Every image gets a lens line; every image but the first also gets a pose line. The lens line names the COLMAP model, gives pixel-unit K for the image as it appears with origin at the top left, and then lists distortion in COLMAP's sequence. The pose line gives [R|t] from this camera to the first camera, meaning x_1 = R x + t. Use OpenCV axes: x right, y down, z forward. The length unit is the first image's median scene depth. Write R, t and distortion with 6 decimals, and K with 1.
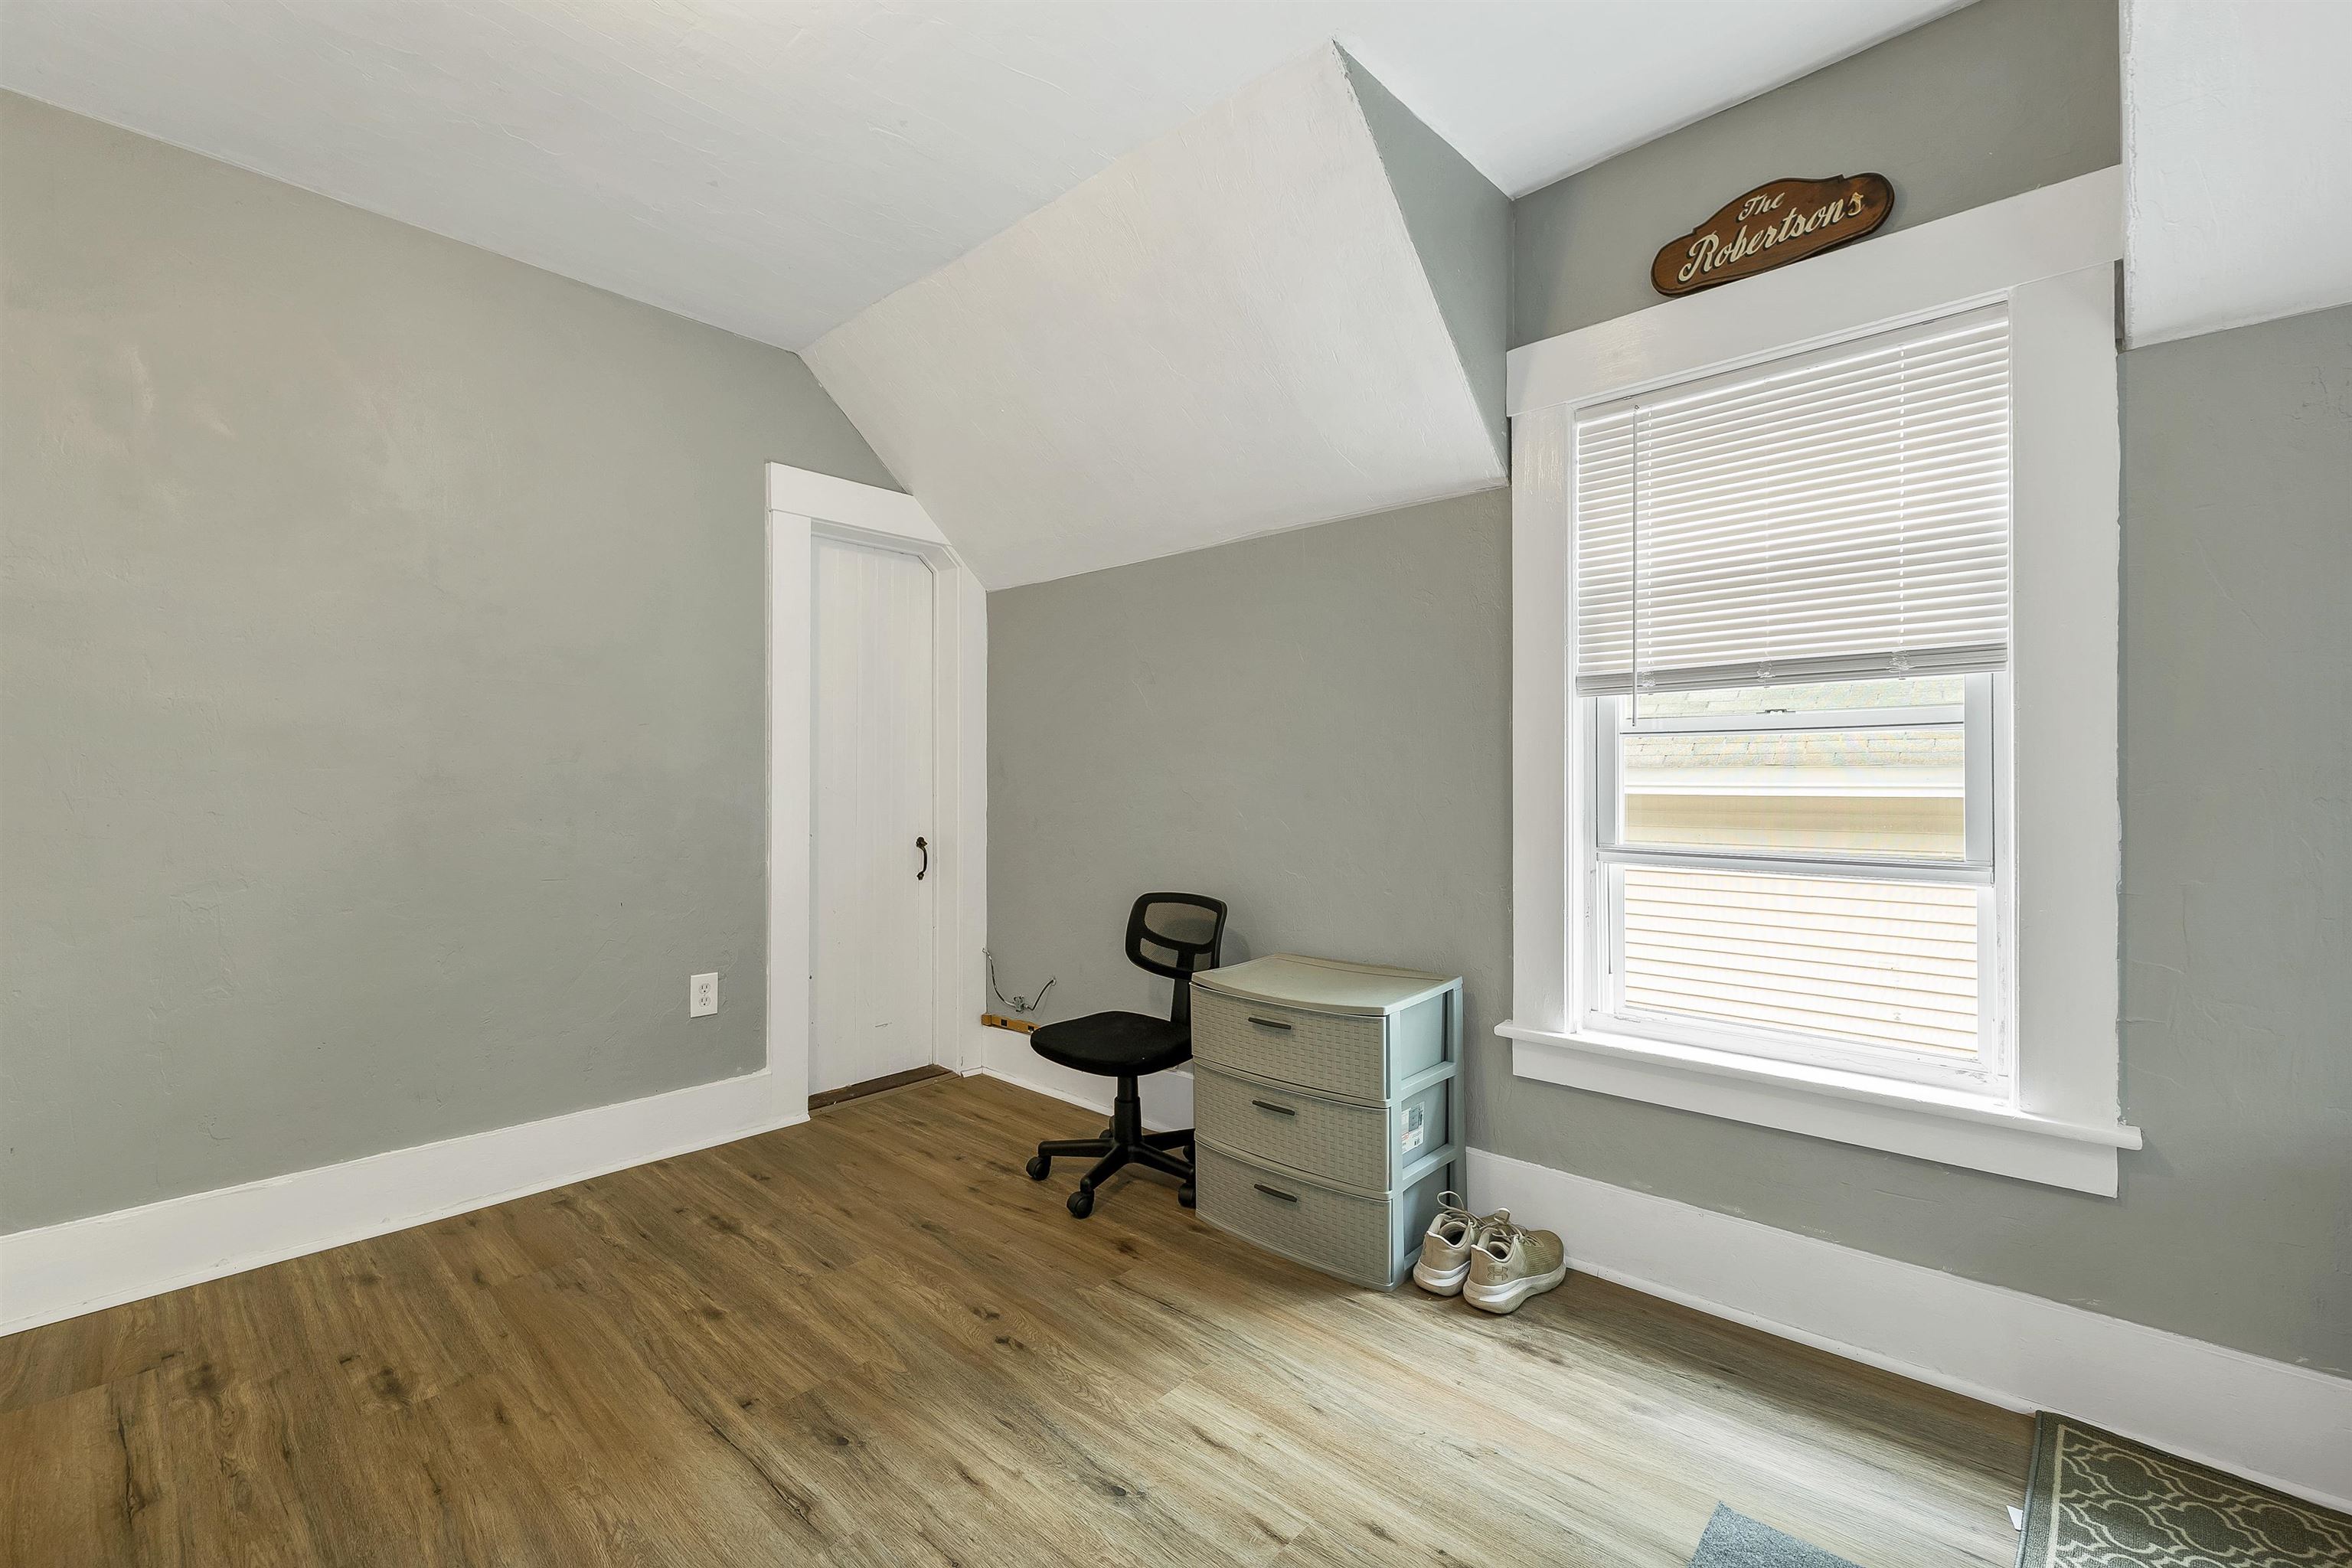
lens RADIAL K [[992.7, 0, 1172.6], [0, 992.7, 792.3], [0, 0, 1]] dist [0.001335, 0.000642]
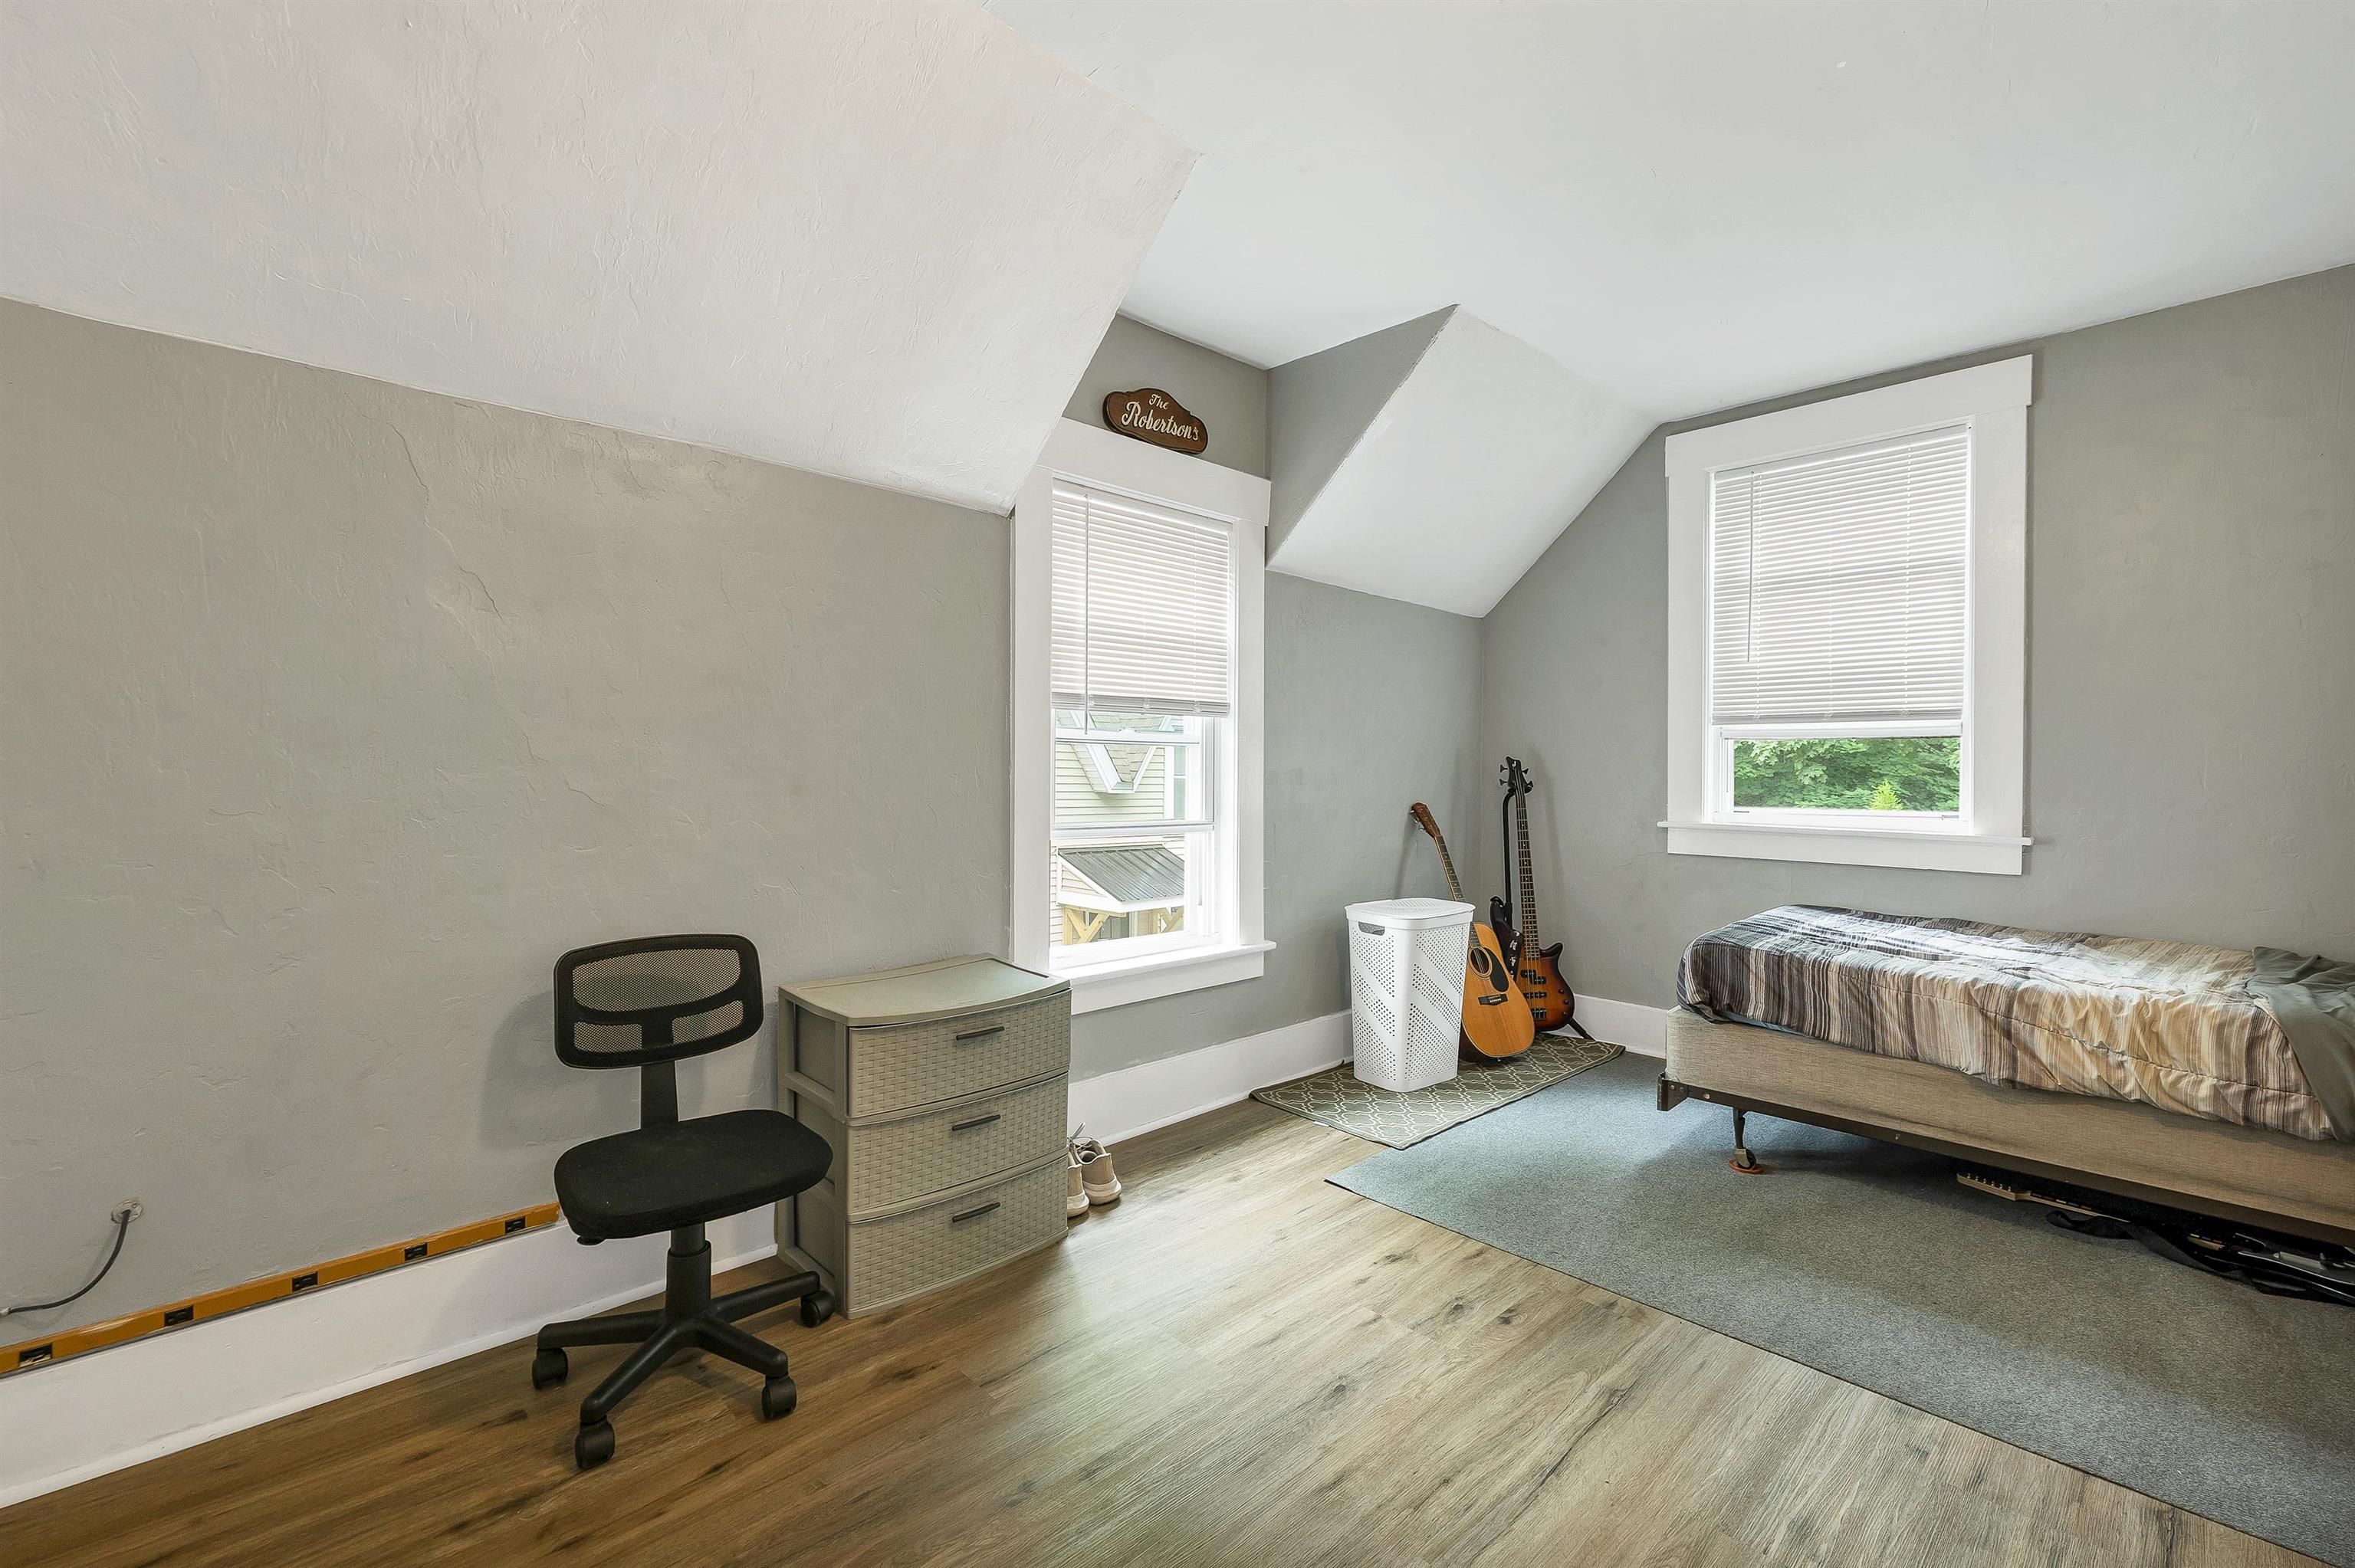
lens RADIAL K [[993.8, 0, 1174.1], [0, 993.8, 792.3], [0, 0, 1]] dist [0.001335, 0.000642]
pose [[0.069034, -0.017331, 0.997464, -0.983892], [0.005572, 0.999840, 0.016987, -0.011773], [-0.997599, 0.004386, 0.069120, 0.898678]]
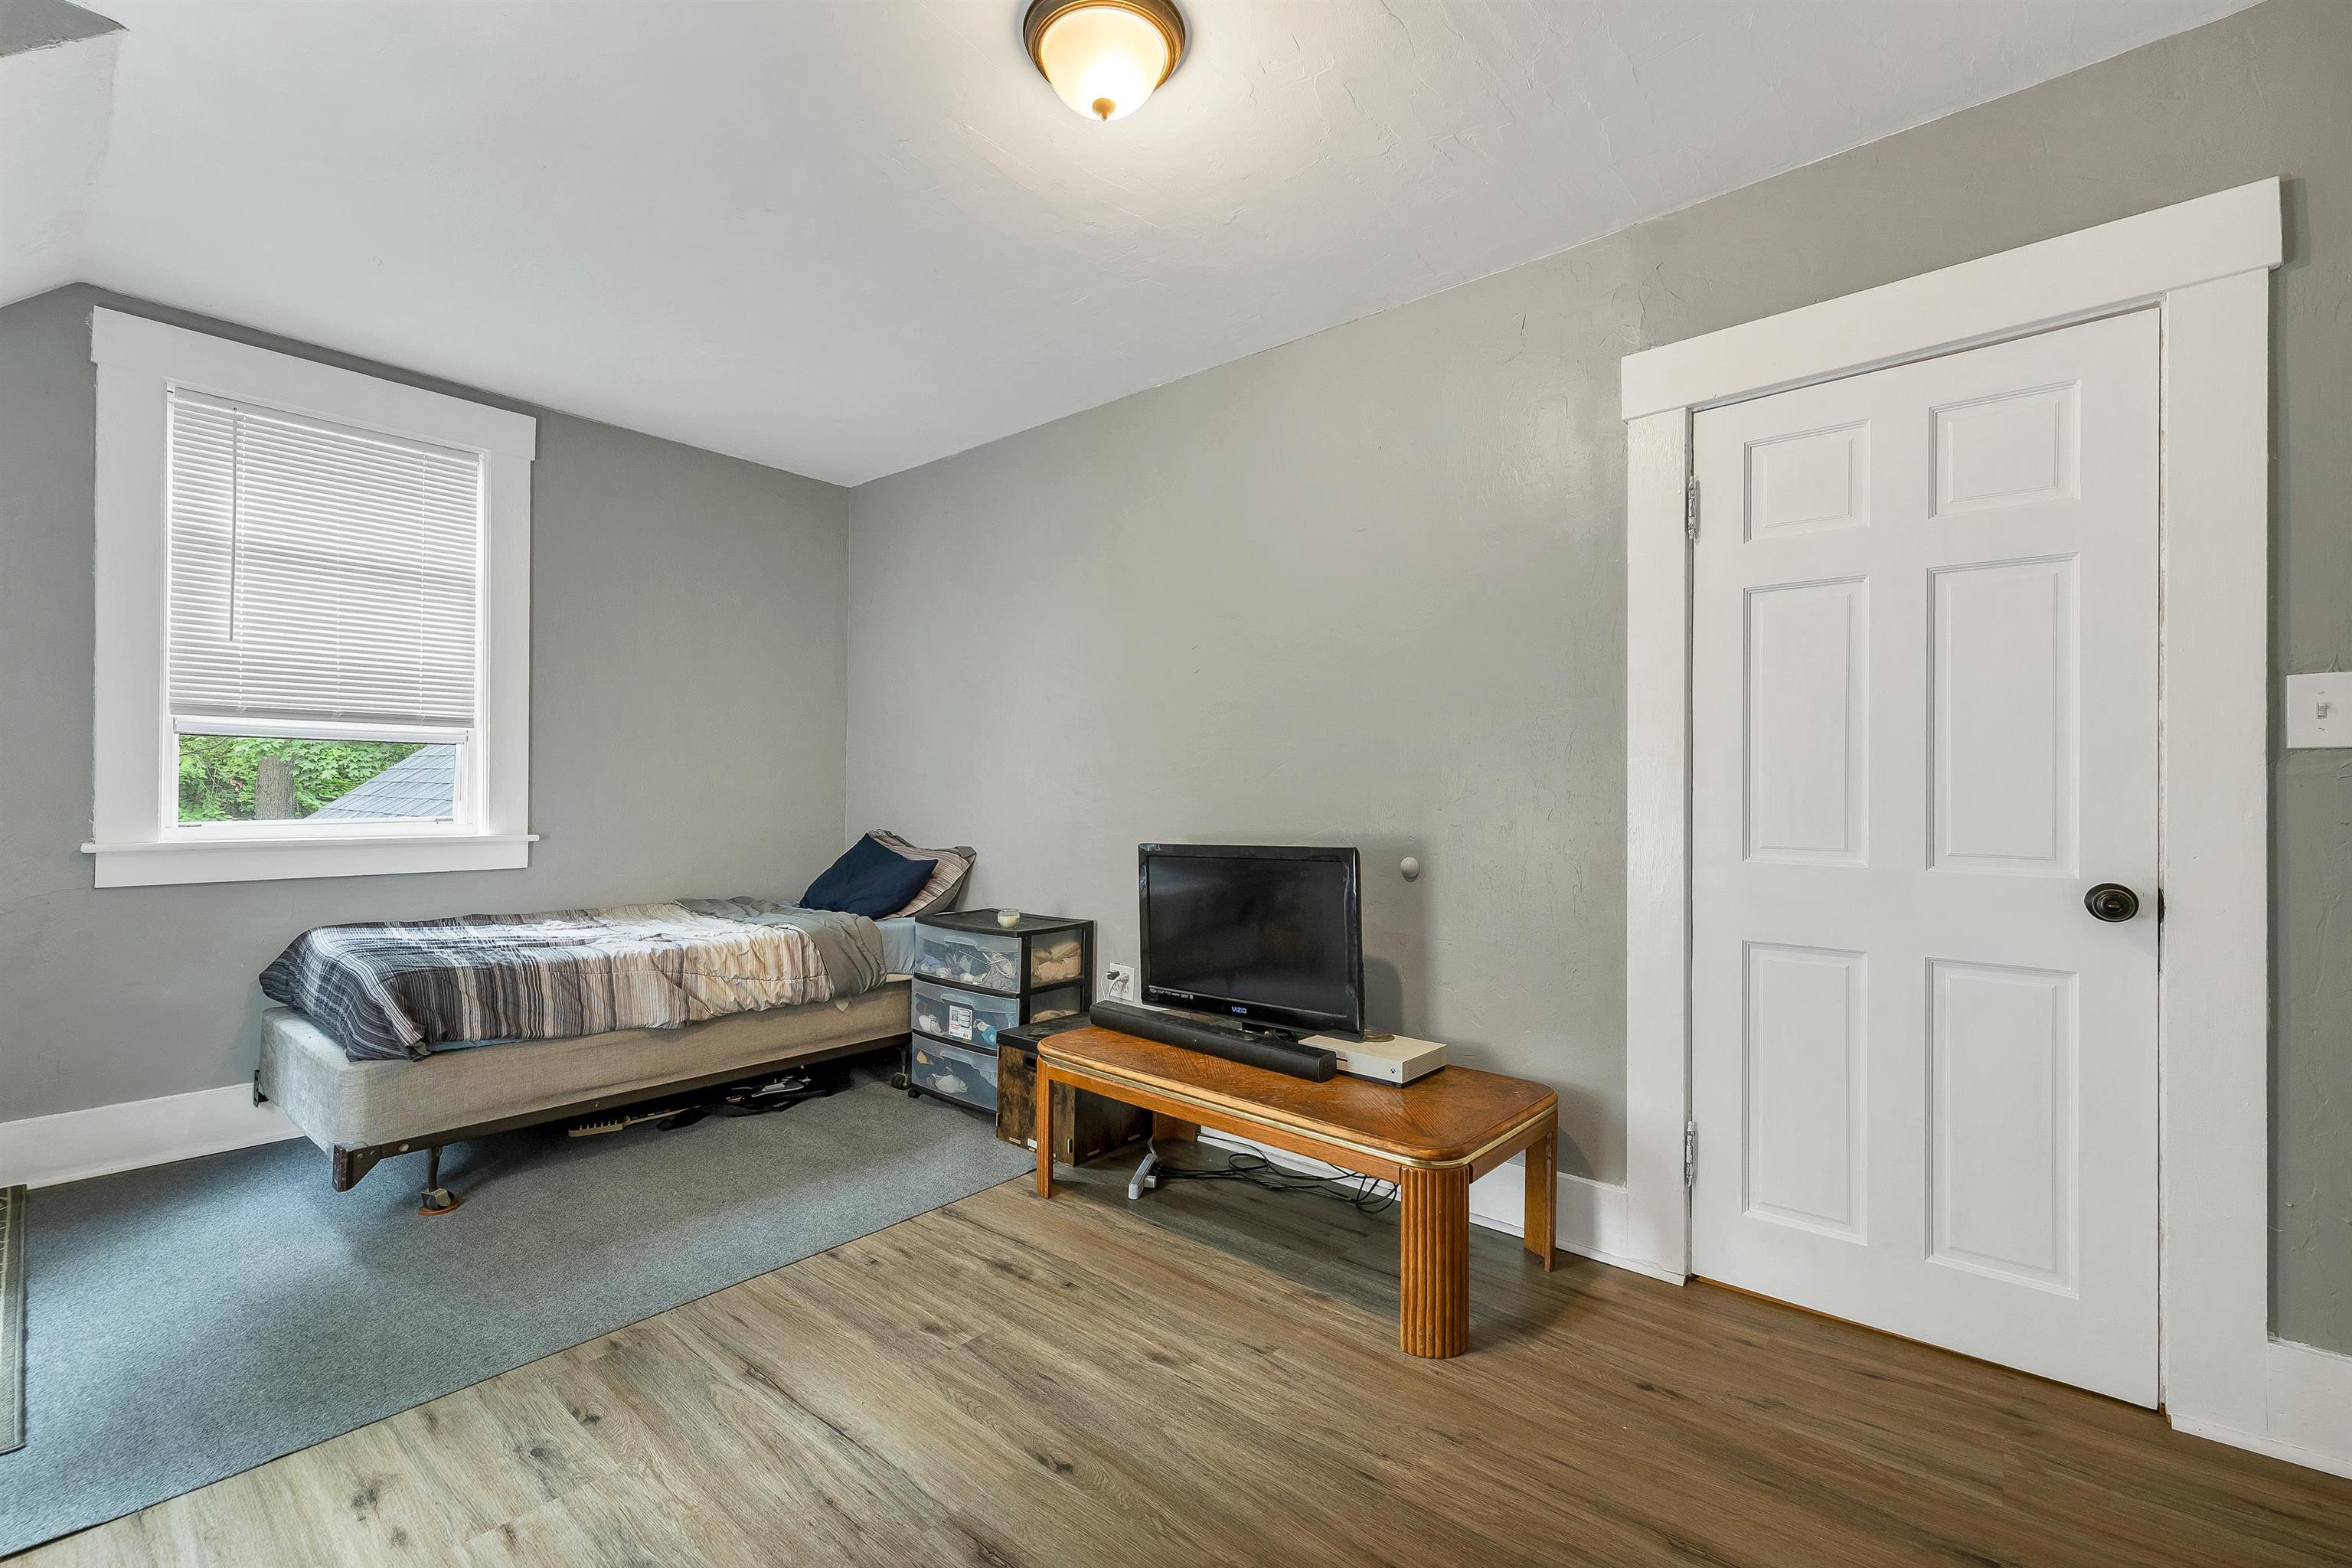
lens RADIAL K [[992.7, 0, 1172.6], [0, 992.7, 792.3], [0, 0, 1]] dist [0.001335, 0.000642]
pose [[-0.999412, -0.006196, -0.033724, -0.407752], [-0.006740, 0.999848, 0.016051, -0.021333], [0.033619, 0.016269, -0.999302, 1.542430]]
